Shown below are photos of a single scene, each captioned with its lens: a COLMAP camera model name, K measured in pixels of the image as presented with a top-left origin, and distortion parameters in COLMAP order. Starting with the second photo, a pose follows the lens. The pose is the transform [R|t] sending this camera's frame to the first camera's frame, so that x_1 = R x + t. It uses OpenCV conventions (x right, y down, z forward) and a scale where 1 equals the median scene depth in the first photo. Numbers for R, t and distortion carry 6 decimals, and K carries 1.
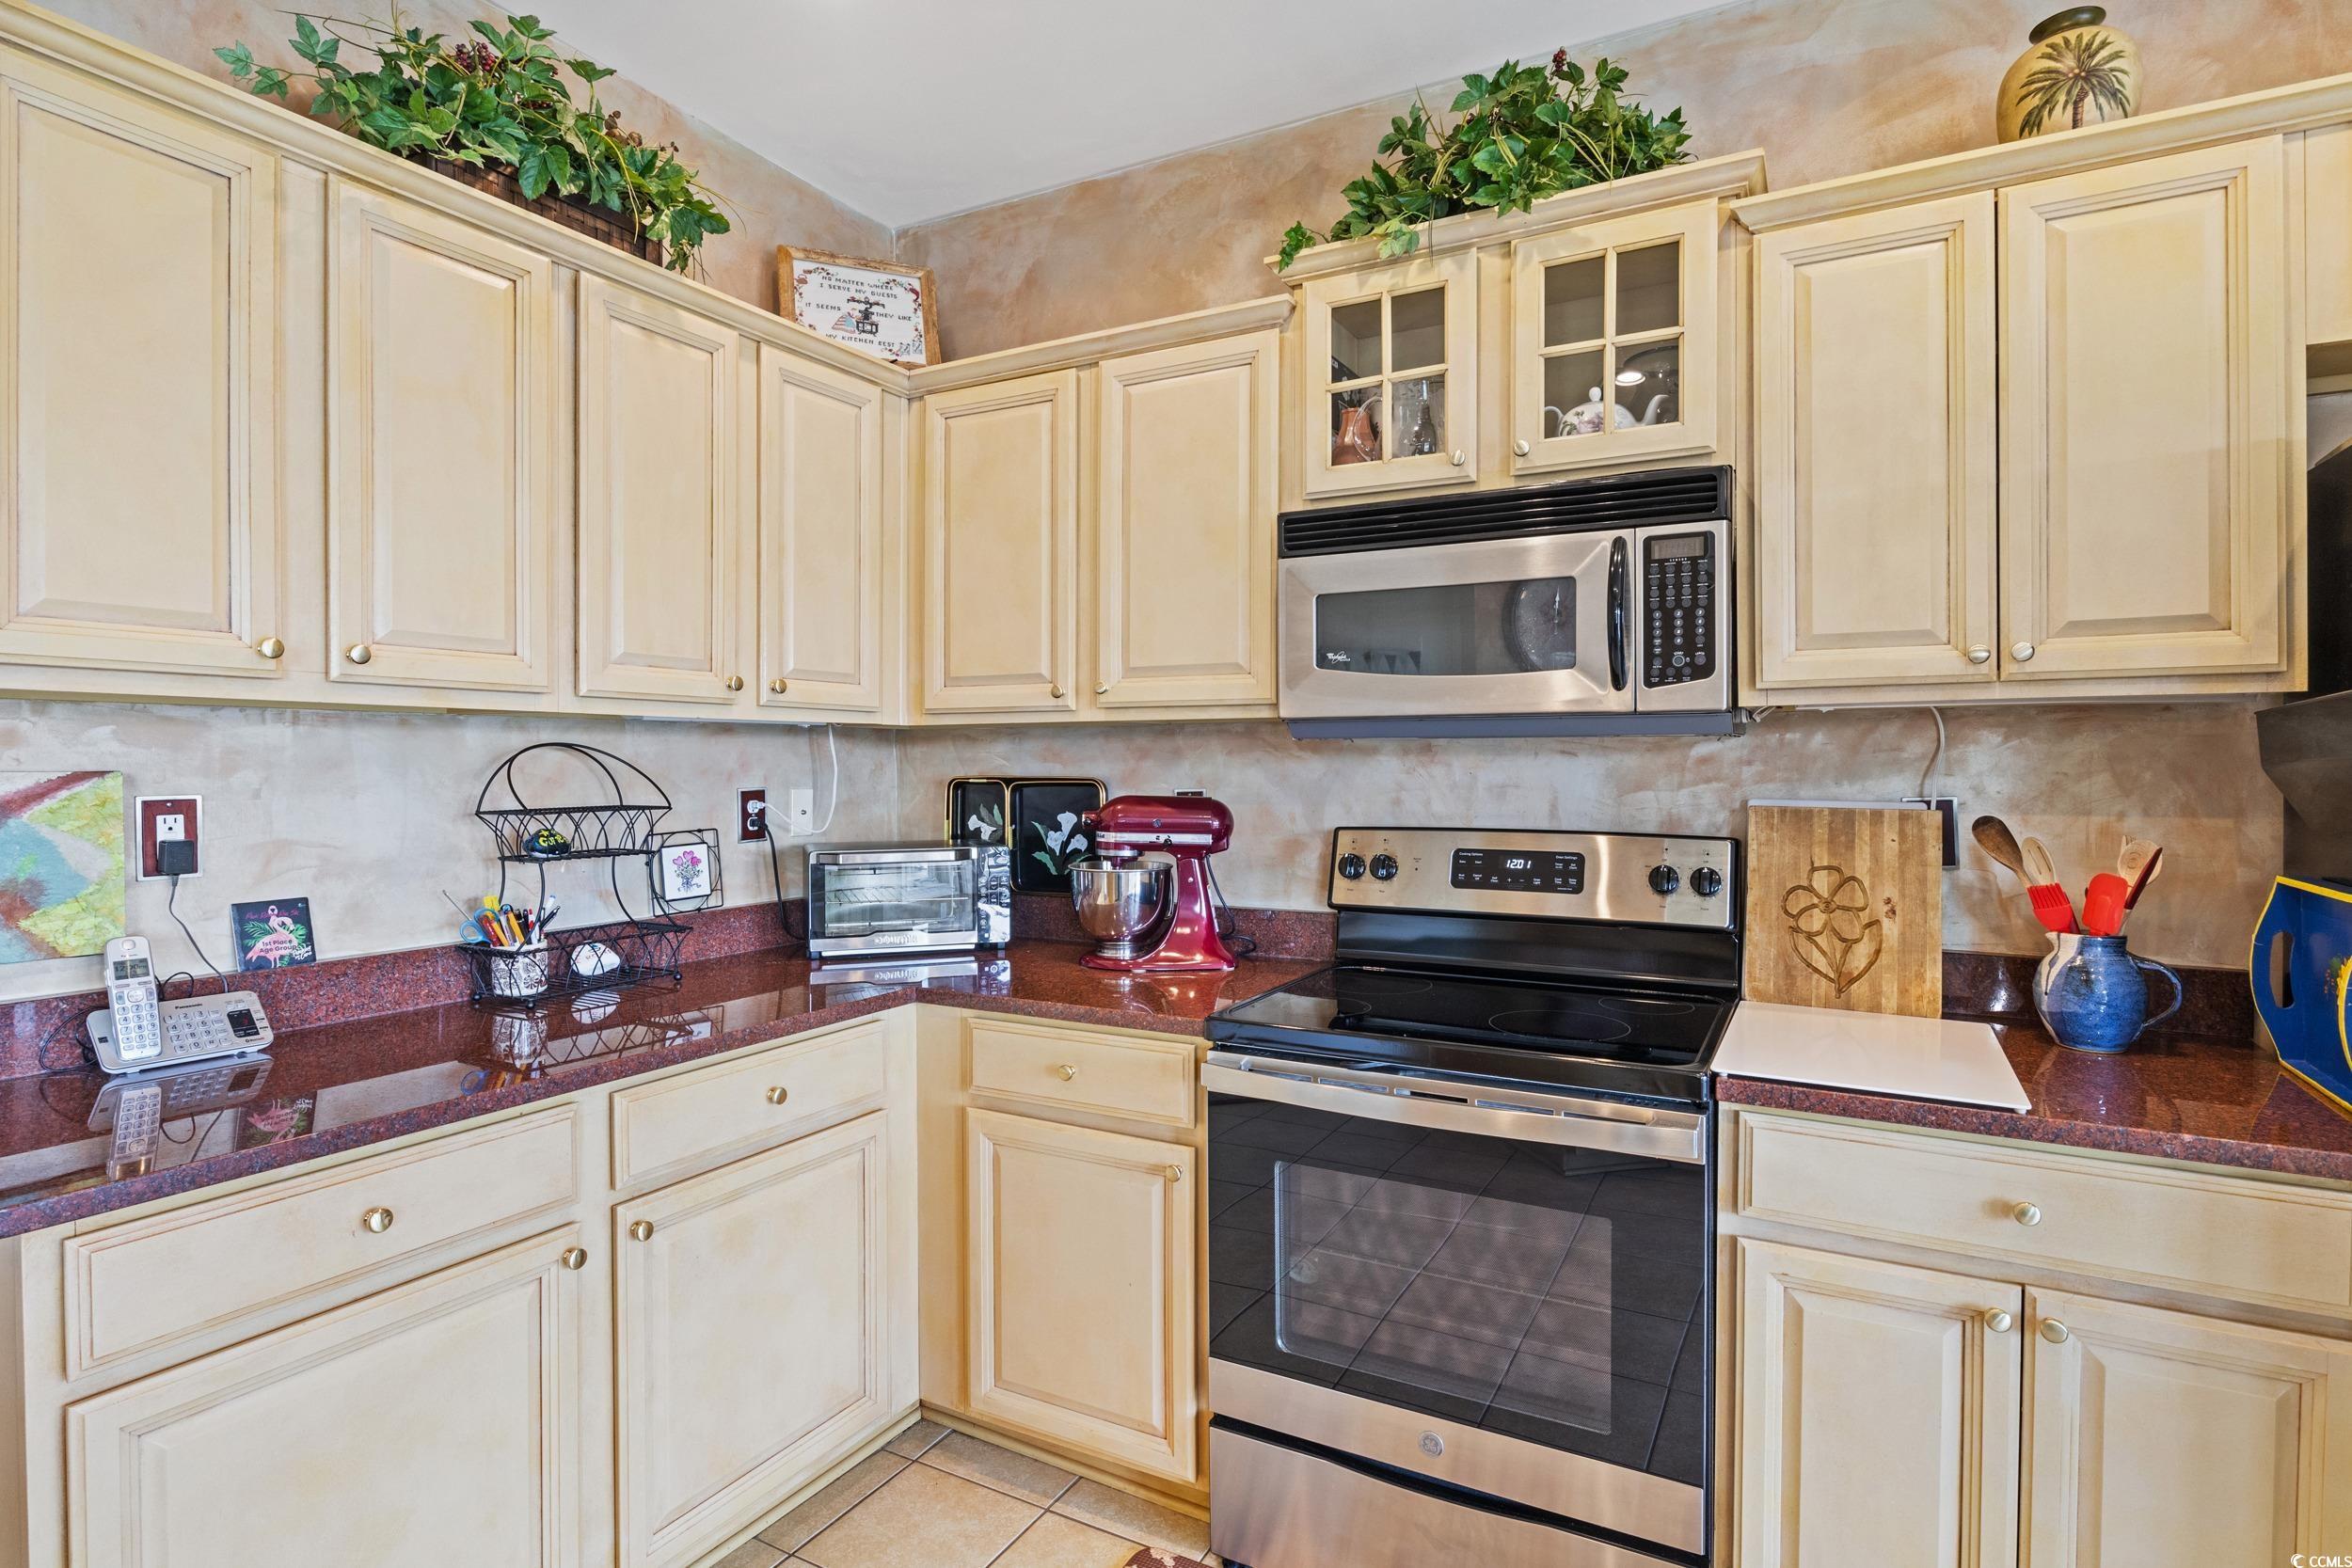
lens RADIAL K [[1187.9, 0, 1183.2], [0, 1187.9, 768.3], [0, 0, 1]] dist [-0.005247, -0.002040]
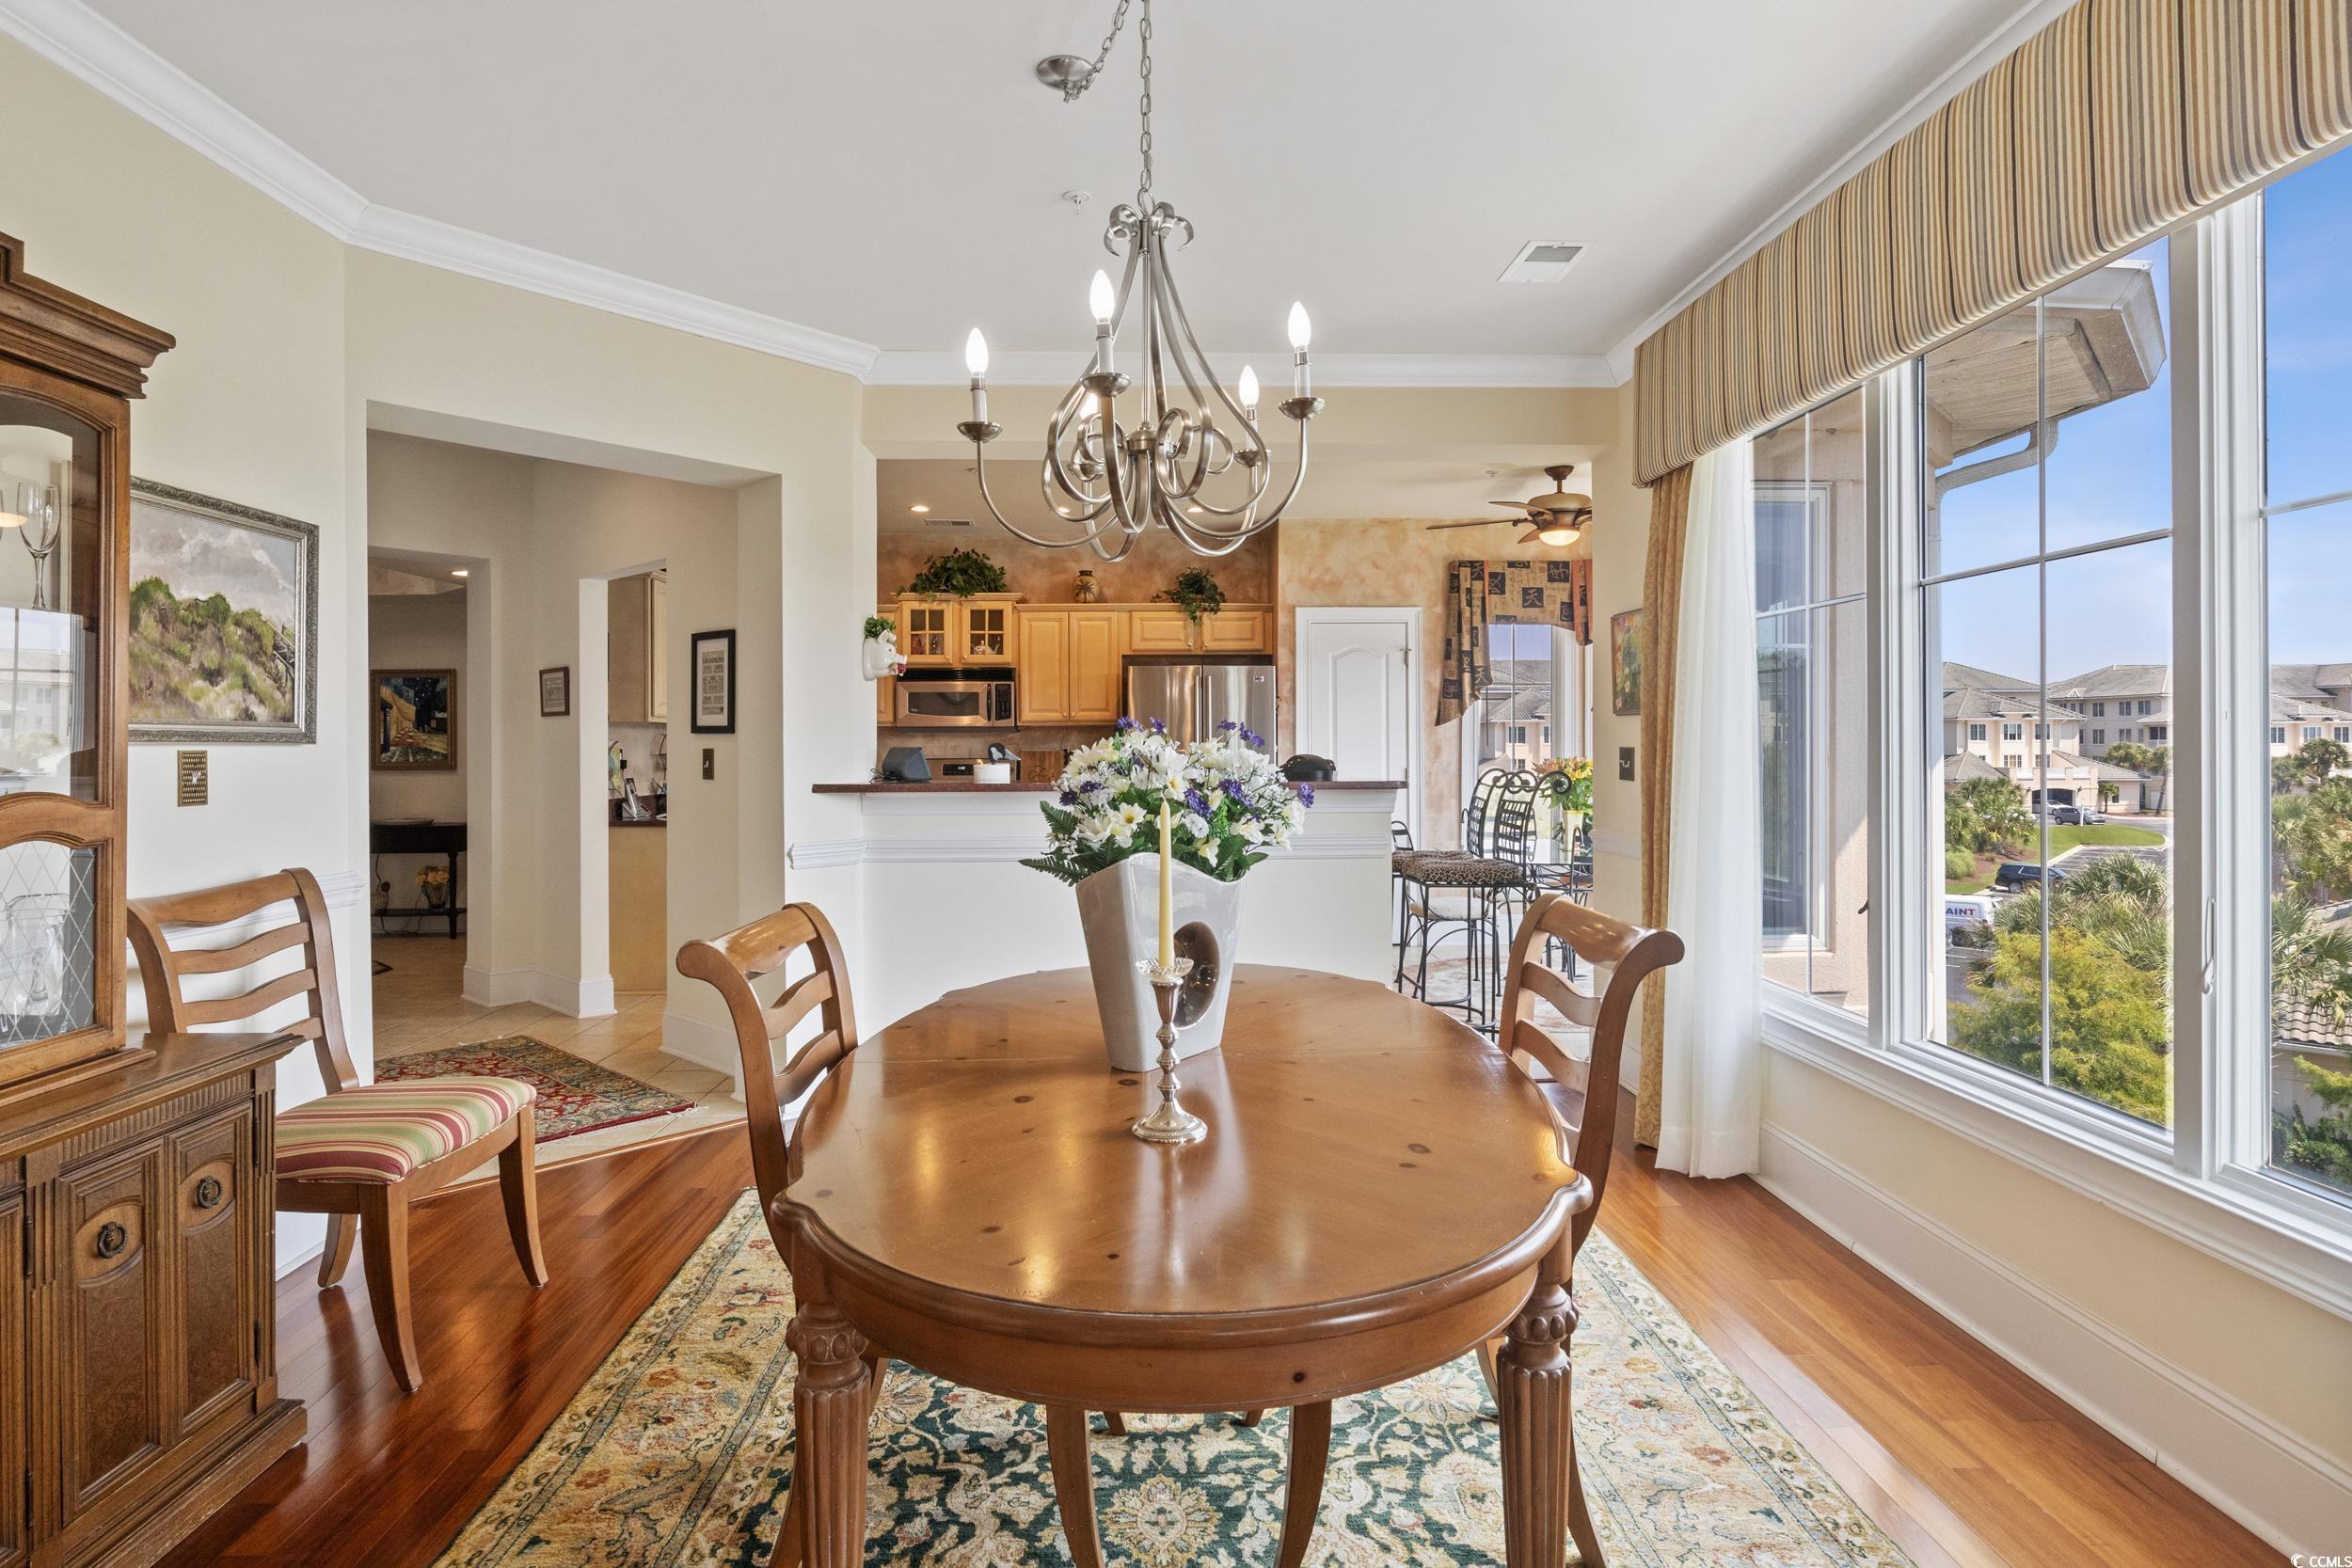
lens RADIAL K [[1227.6, 0, 1183.4], [0, 1227.6, 759.4], [0, 0, 1]] dist [-0.007493, -0.003441]
pose [[0.855183, -0.005744, 0.518294, -1.095815], [0.004895, 0.999984, 0.003006, 0.049574], [-0.518303, -0.000034, 0.855197, -2.588037]]
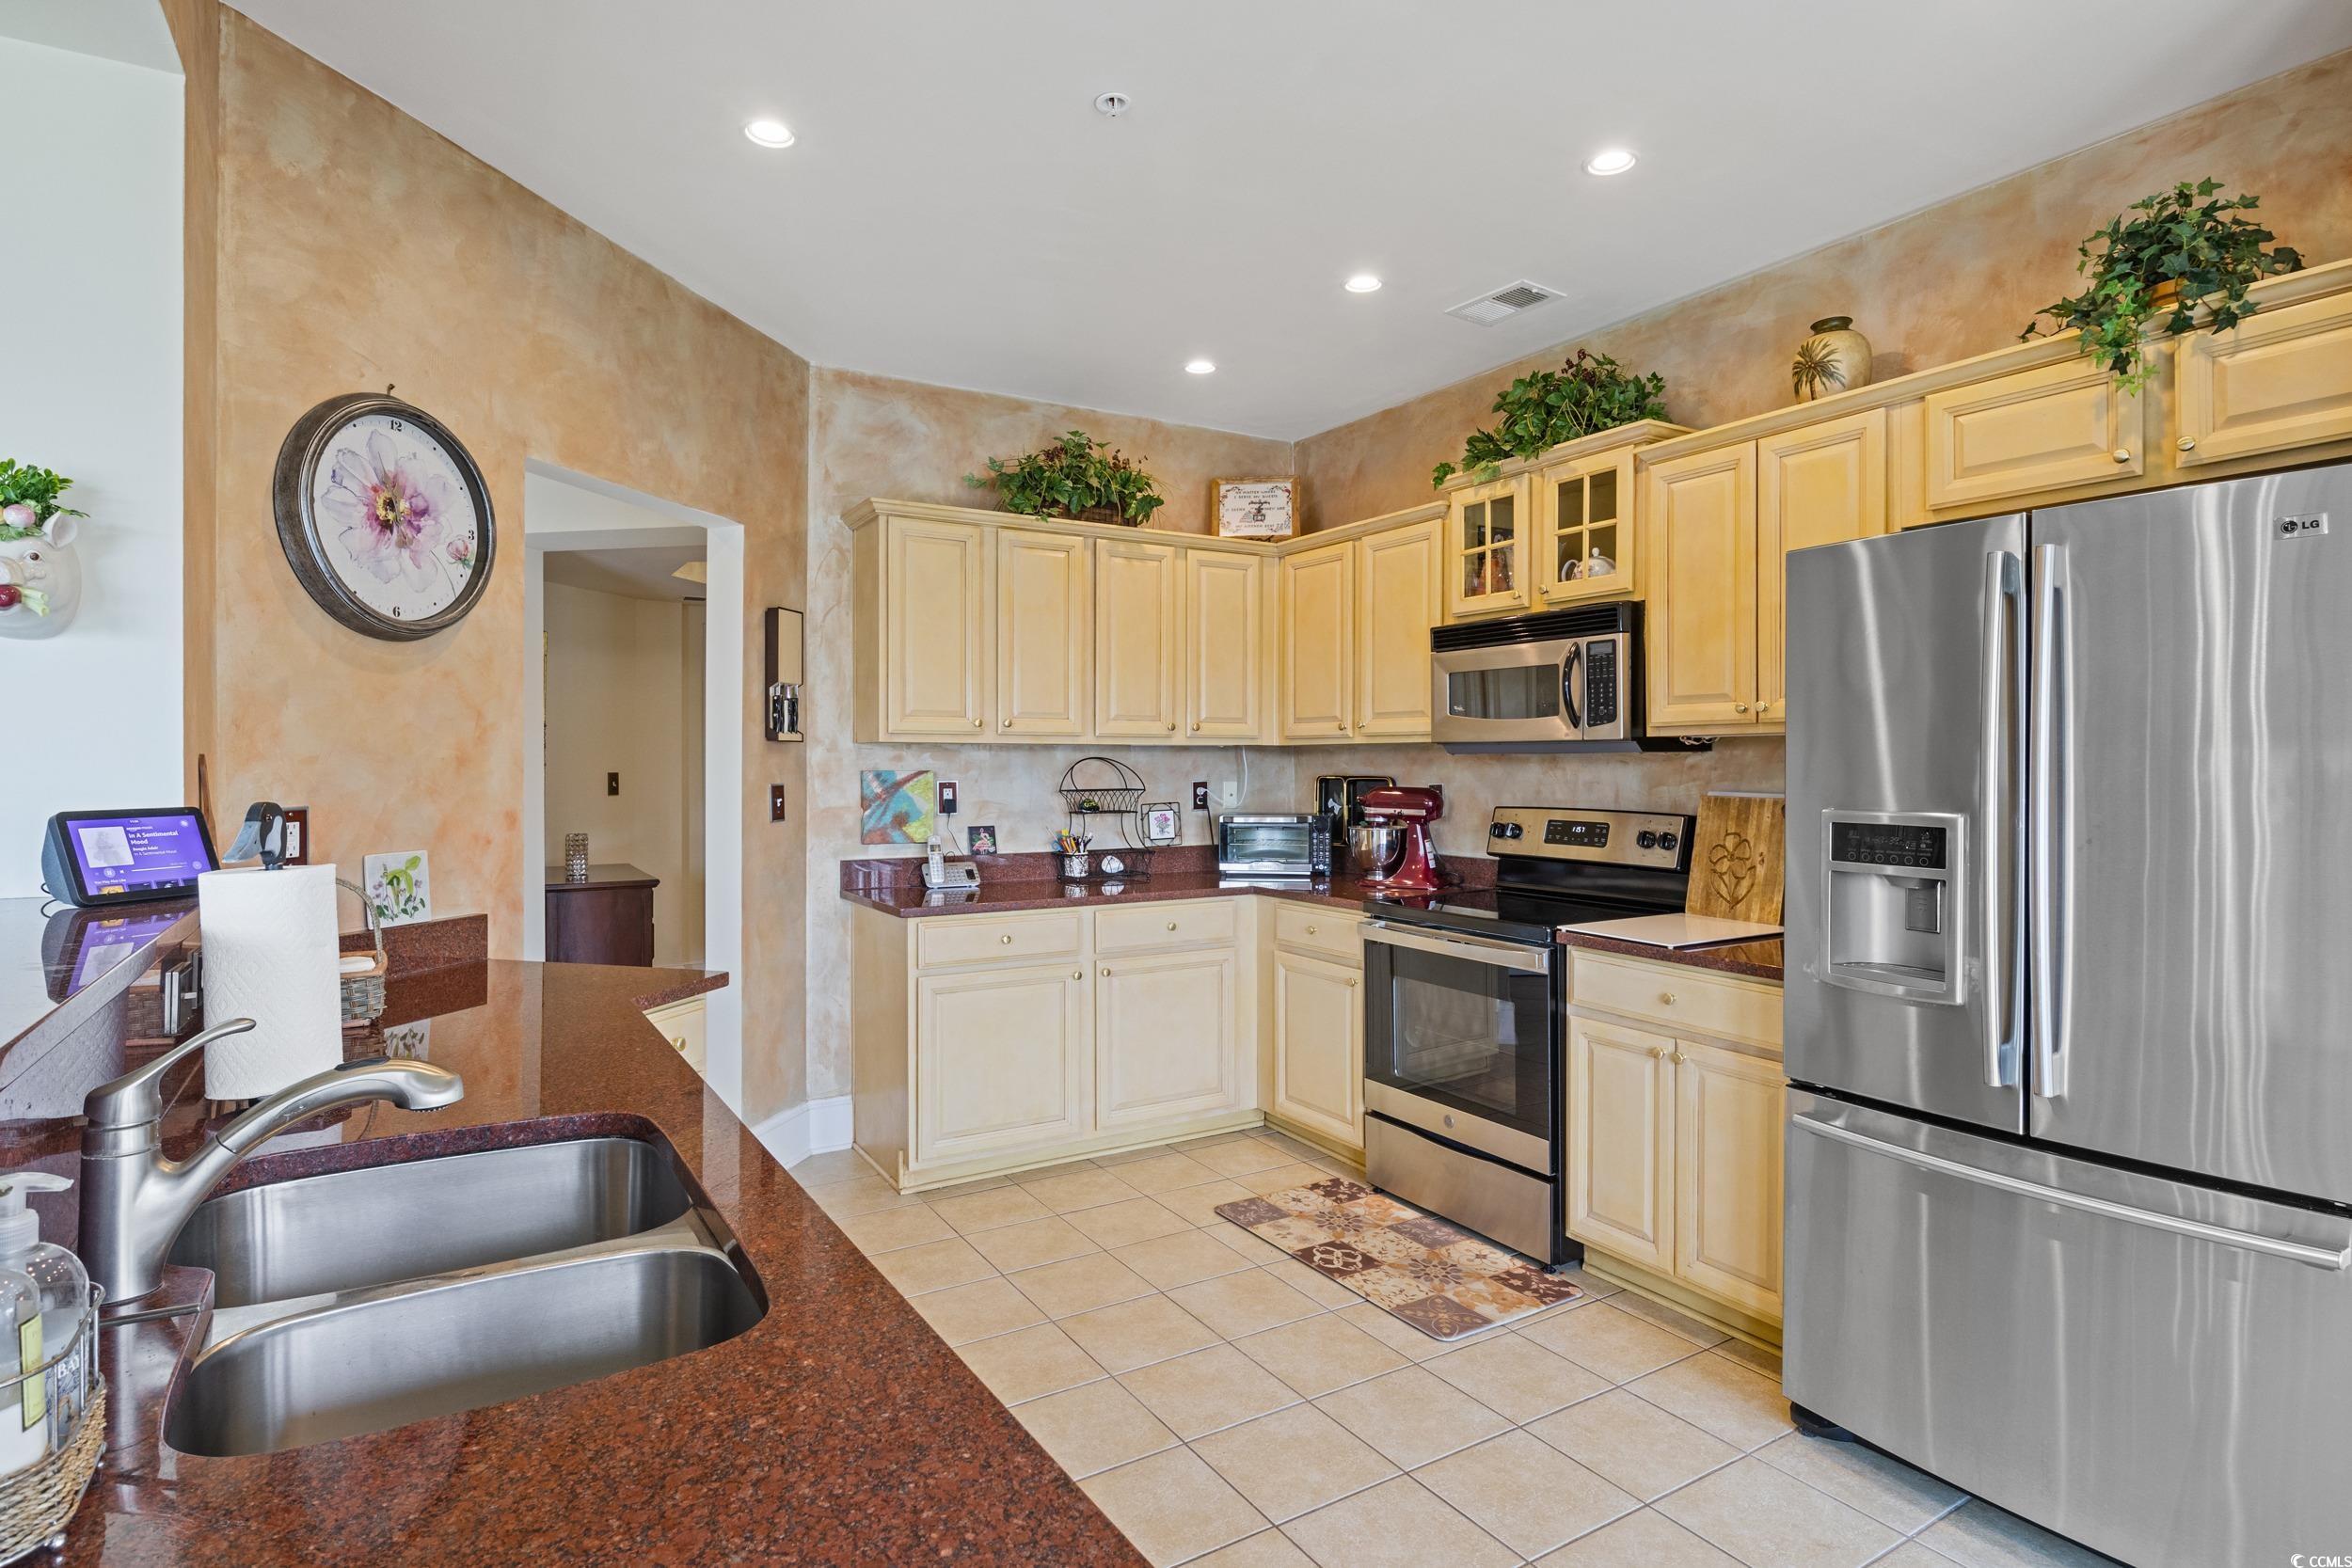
lens RADIAL K [[1227.6, 0, 1183.4], [0, 1227.6, 759.4], [0, 0, 1]] dist [-0.007493, -0.003441]
pose [[0.865122, -0.001061, -0.501561, 0.686585], [-0.002278, 0.999979, -0.006045, -0.005654], [0.501557, 0.006372, 0.865101, -0.780214]]
